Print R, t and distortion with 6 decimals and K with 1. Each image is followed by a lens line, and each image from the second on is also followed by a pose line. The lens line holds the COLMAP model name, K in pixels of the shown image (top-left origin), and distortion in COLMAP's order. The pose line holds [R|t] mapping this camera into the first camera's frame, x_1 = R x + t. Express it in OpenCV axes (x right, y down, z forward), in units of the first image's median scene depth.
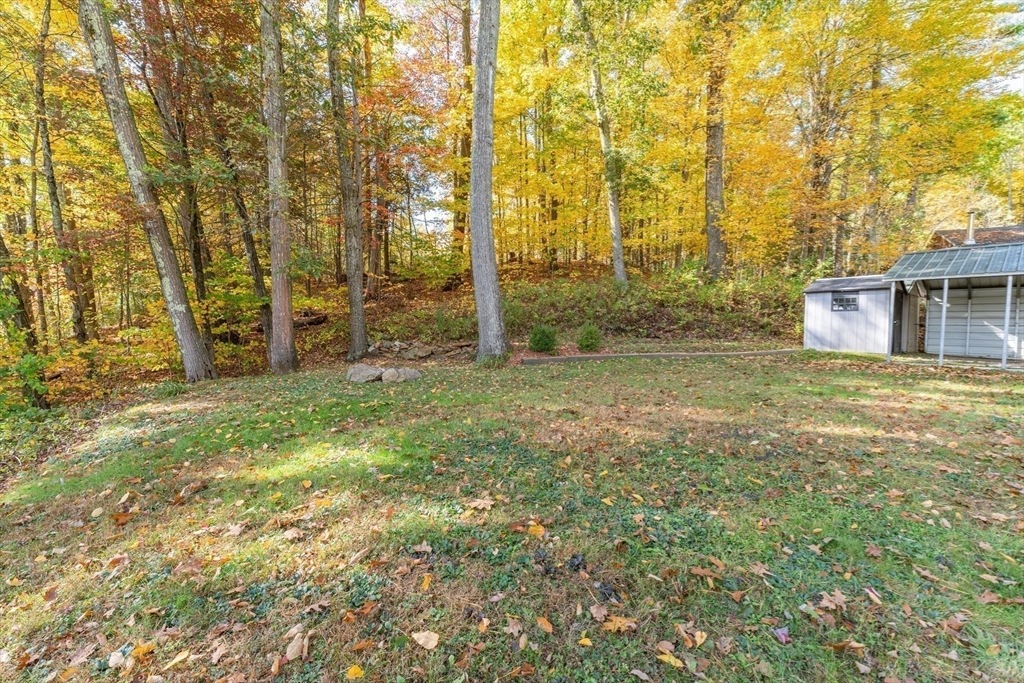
lens RADIAL K [[431.2, 0, 511.3], [0, 431.2, 338.6], [0, 0, 1]] dist [0.008701, -0.000581]
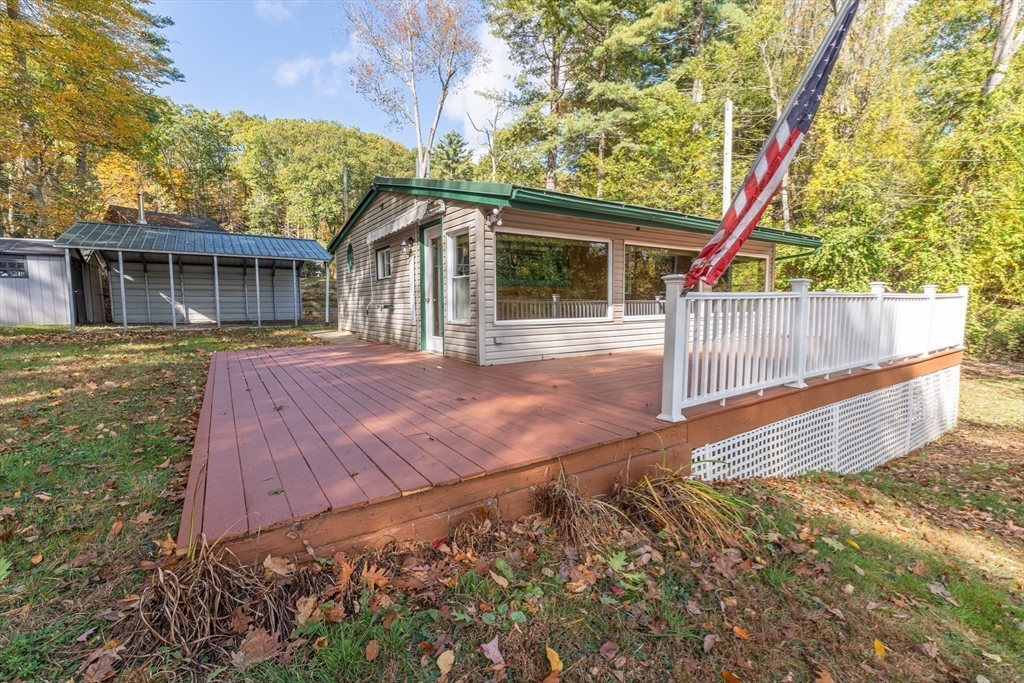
lens RADIAL K [[431.2, 0, 526.9], [0, 431.2, 339.9], [0, 0, 1]] dist [0.008701, -0.000581]
pose [[0.056897, -0.099943, 0.993365, -0.034633], [0.040359, 0.994394, 0.097735, 0.014496], [-0.997564, 0.034530, 0.060612, -0.059701]]
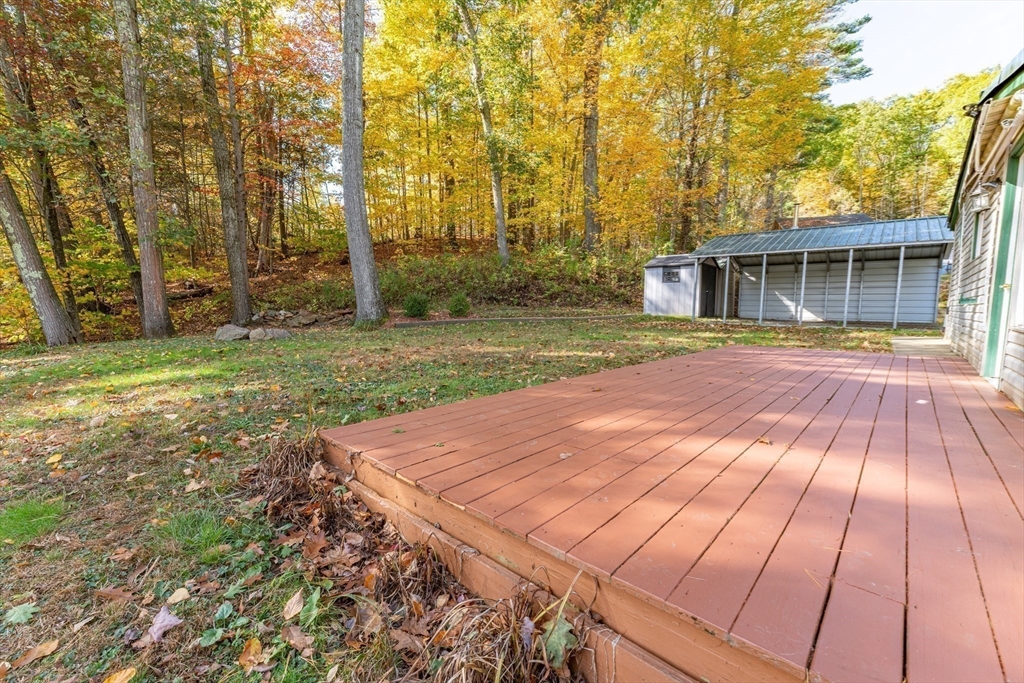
lens RADIAL K [[431.2, 0, 510.7], [0, 431.2, 337.7], [0, 0, 1]] dist [0.008701, -0.000581]
pose [[0.986470, -0.017422, 0.163014, 0.118877], [0.009507, 0.998743, 0.049214, 0.027986], [-0.163666, -0.046998, 0.985396, -0.139293]]
